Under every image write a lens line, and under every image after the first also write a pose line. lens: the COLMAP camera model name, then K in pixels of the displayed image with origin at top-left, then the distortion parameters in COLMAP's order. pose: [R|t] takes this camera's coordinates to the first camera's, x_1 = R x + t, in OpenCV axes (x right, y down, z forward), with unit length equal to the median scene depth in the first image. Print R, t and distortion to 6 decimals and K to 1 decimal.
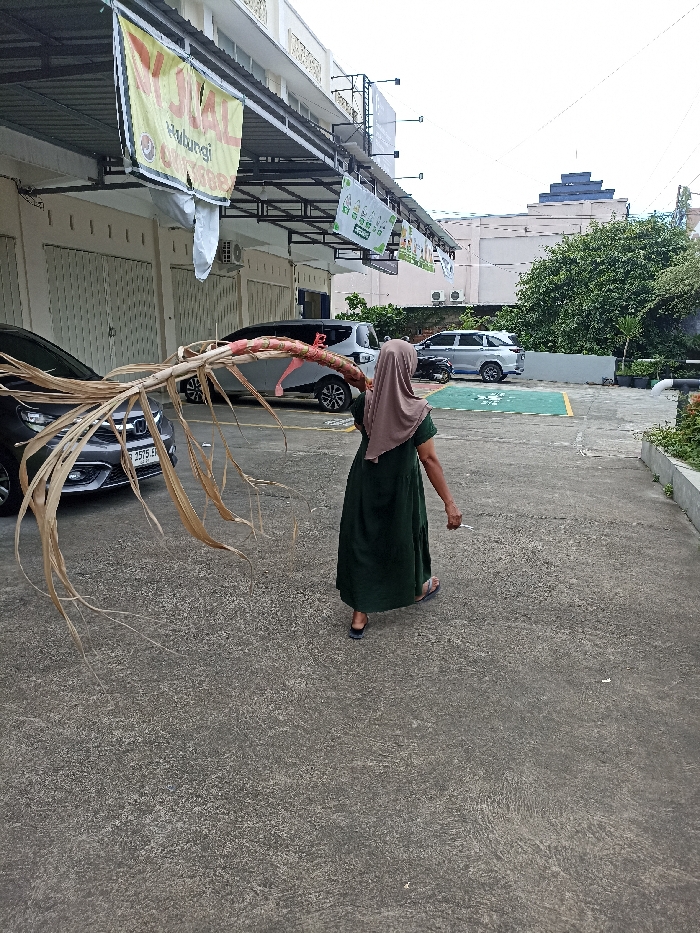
lens RADIAL K [[713.6, 0, 352.5], [0, 713.6, 467.3], [0, 0, 1]] dist [0.024569, -0.017549]
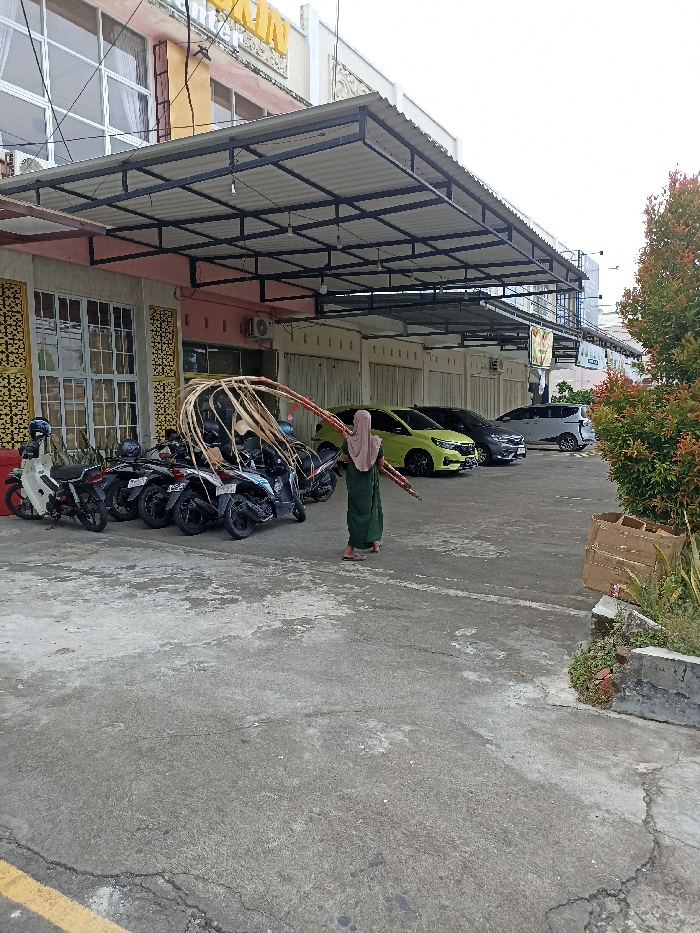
lens RADIAL K [[713.6, 0, 348.5], [0, 713.6, 470.5], [0, 0, 1]] dist [0.024569, -0.017549]
pose [[0.966398, 0.016130, -0.256543, -0.102775], [-0.042092, 0.994488, -0.096033, 0.182226], [0.253580, 0.103604, 0.961750, -0.985395]]
